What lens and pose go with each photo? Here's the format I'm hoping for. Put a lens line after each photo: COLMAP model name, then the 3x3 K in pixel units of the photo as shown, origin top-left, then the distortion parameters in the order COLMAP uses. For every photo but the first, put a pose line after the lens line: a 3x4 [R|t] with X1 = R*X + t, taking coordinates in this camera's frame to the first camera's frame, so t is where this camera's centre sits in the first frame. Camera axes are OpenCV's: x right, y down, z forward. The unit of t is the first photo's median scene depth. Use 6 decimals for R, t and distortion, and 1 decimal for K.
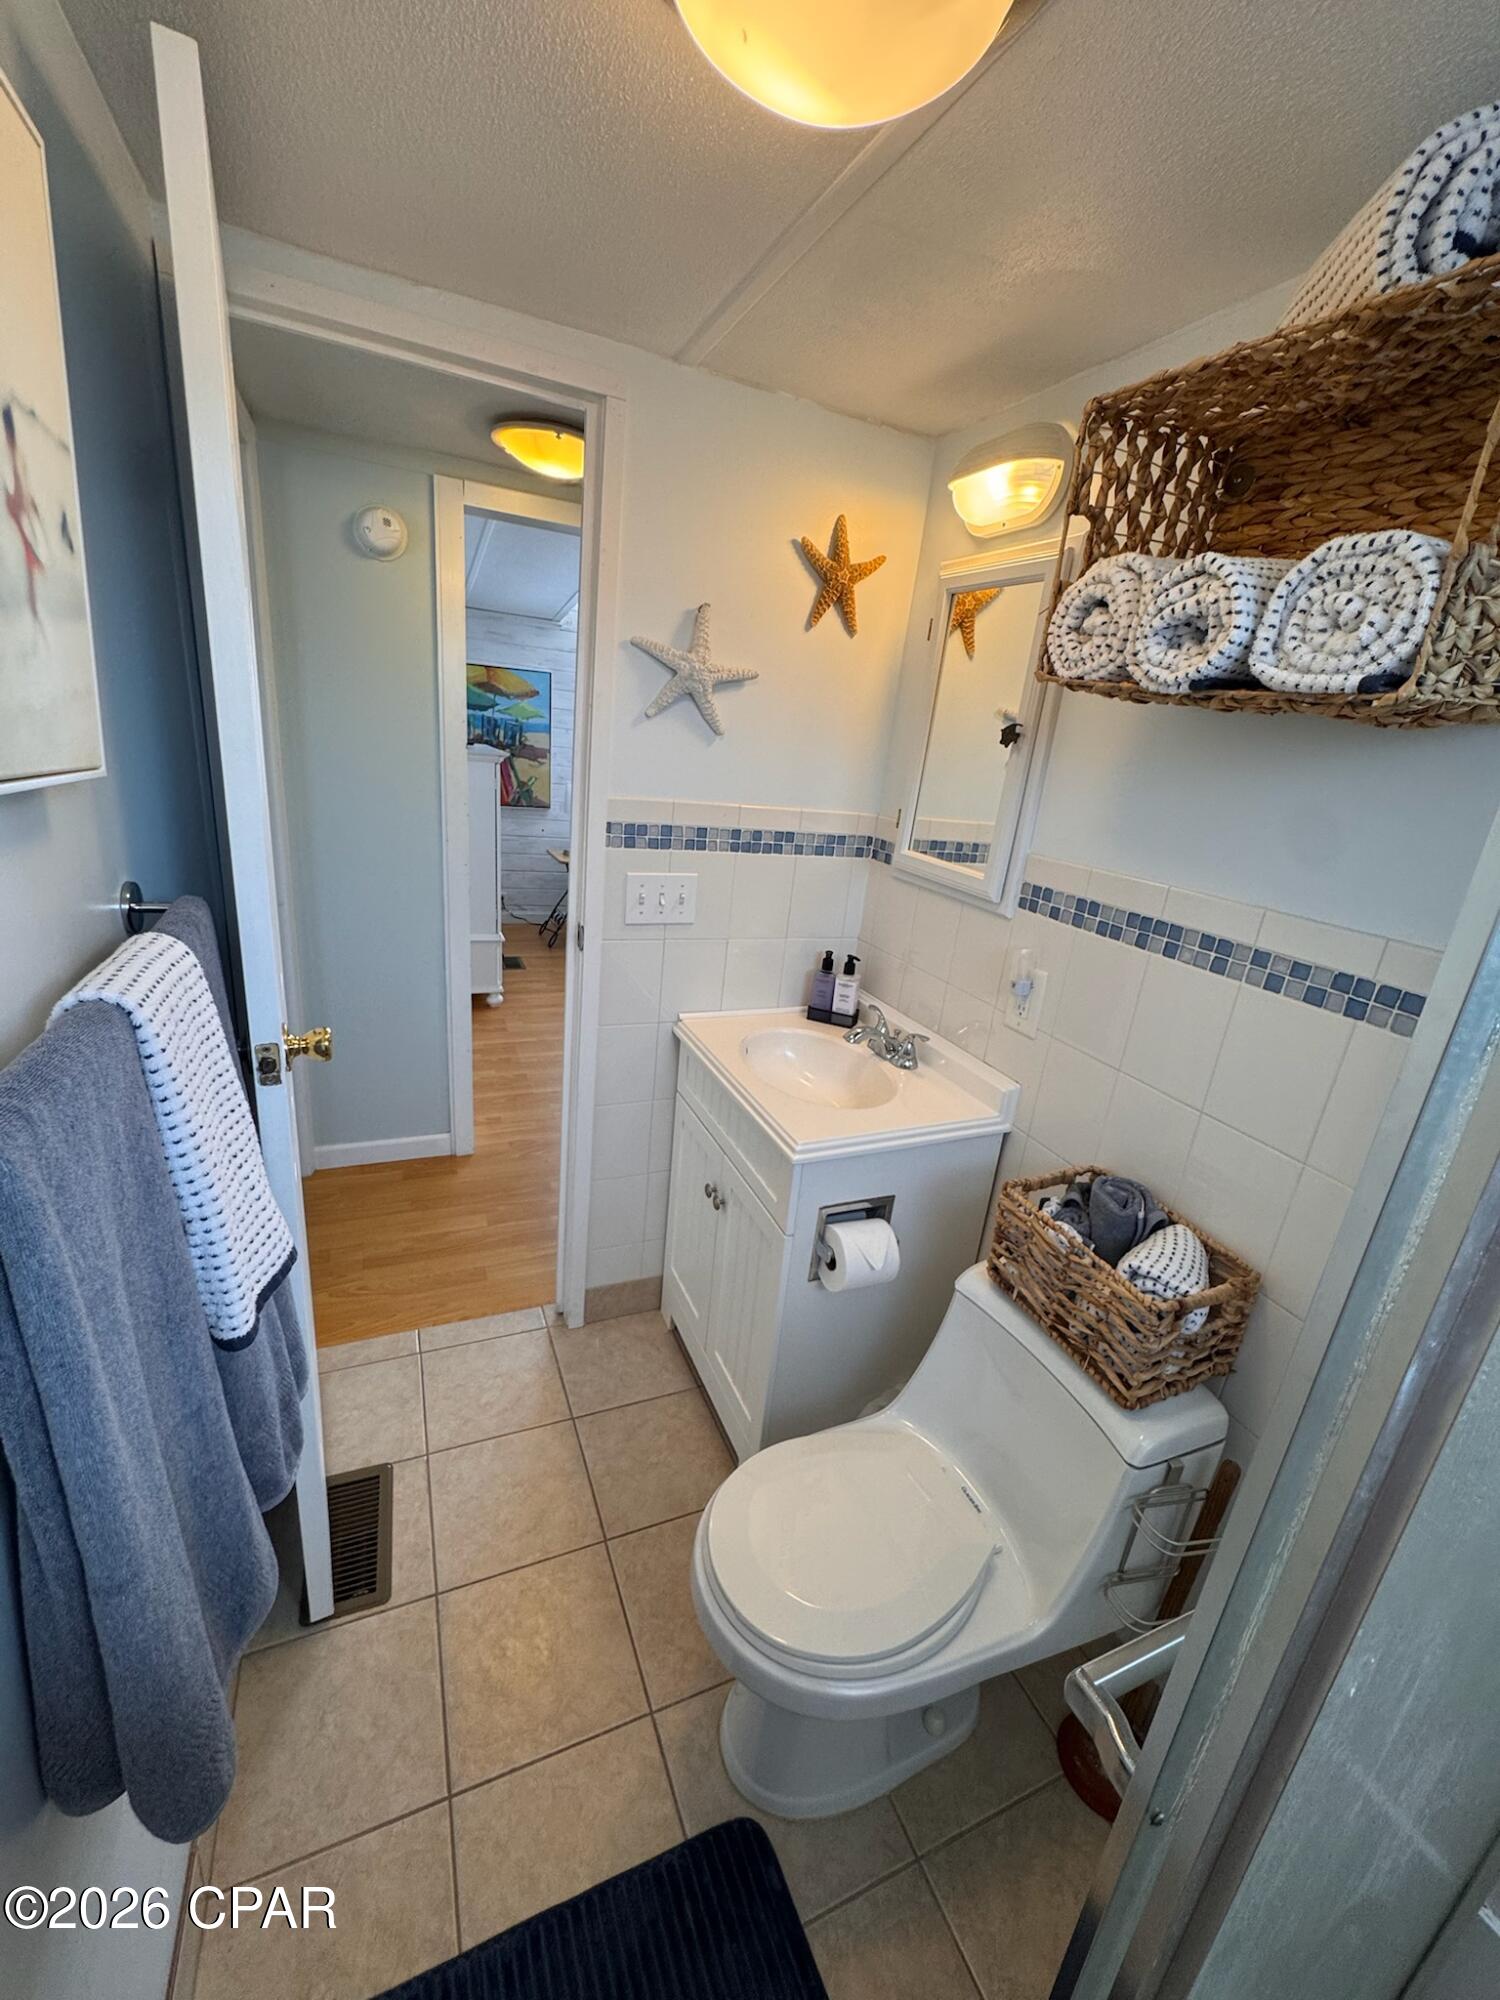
lens RADIAL K [[801.5, 0, 750.7], [0, 801.5, 991.7], [0, 0, 1]] dist [-0.008304, 0.000549]
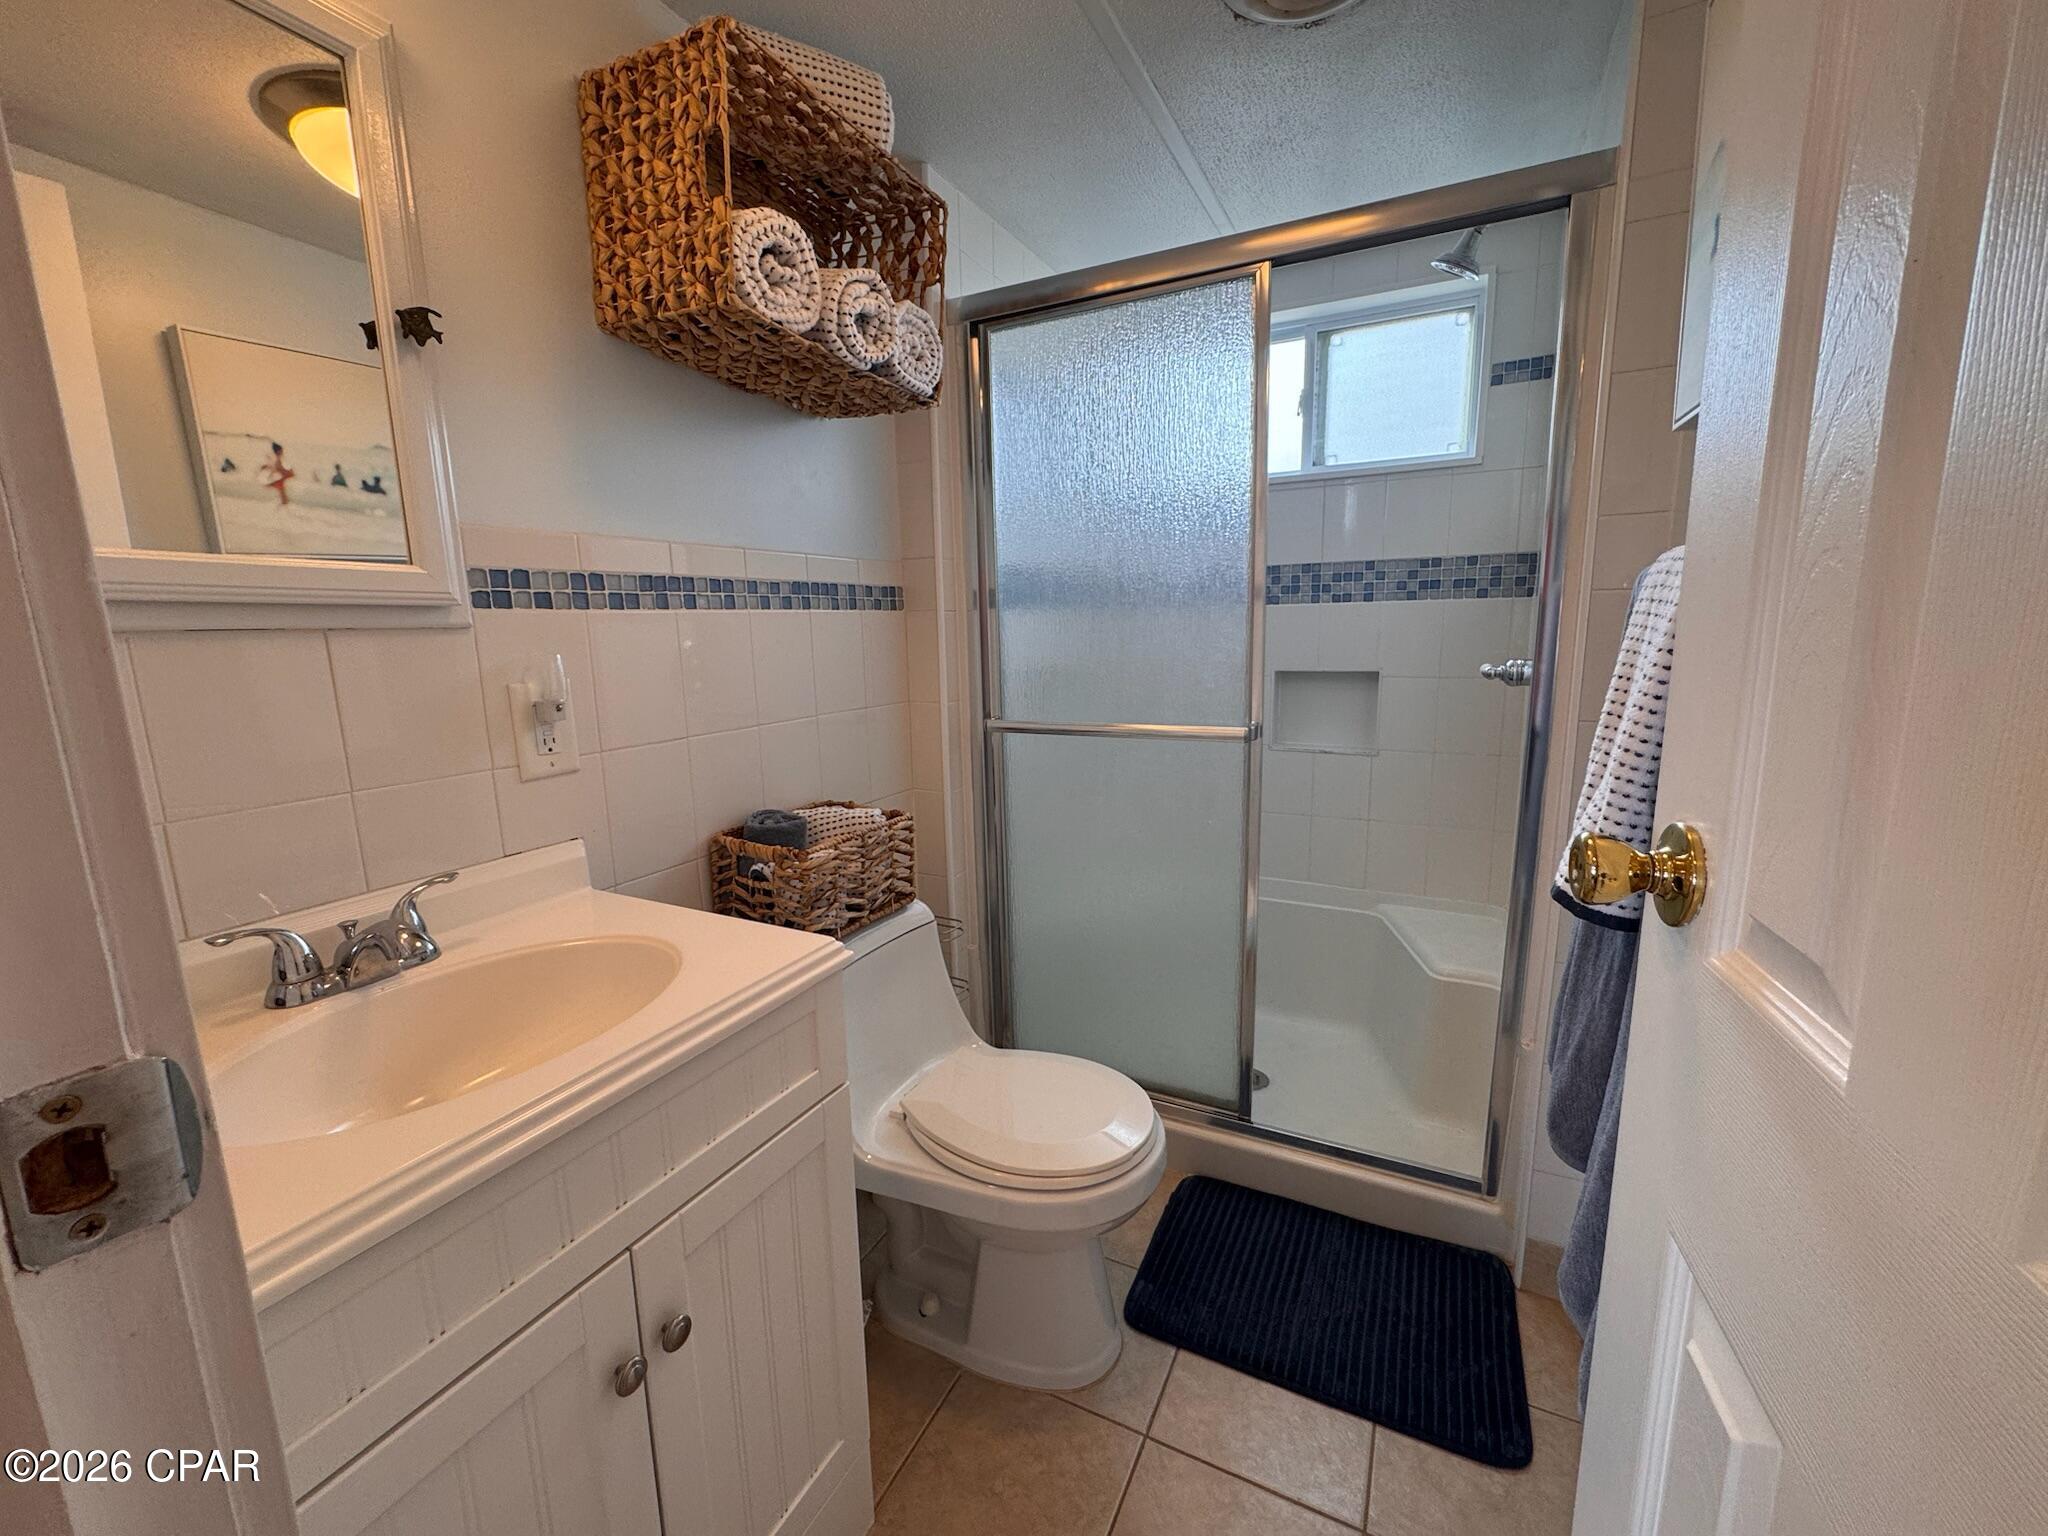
lens RADIAL K [[820.7, 0, 1026.2], [0, 820.7, 767.2], [0, 0, 1]] dist [-0.008304, 0.000549]
pose [[-0.637054, -0.214451, 0.740387, -0.546526], [0.199176, 0.882103, 0.426876, -0.211892], [-0.744641, 0.419411, -0.519234, 1.209985]]
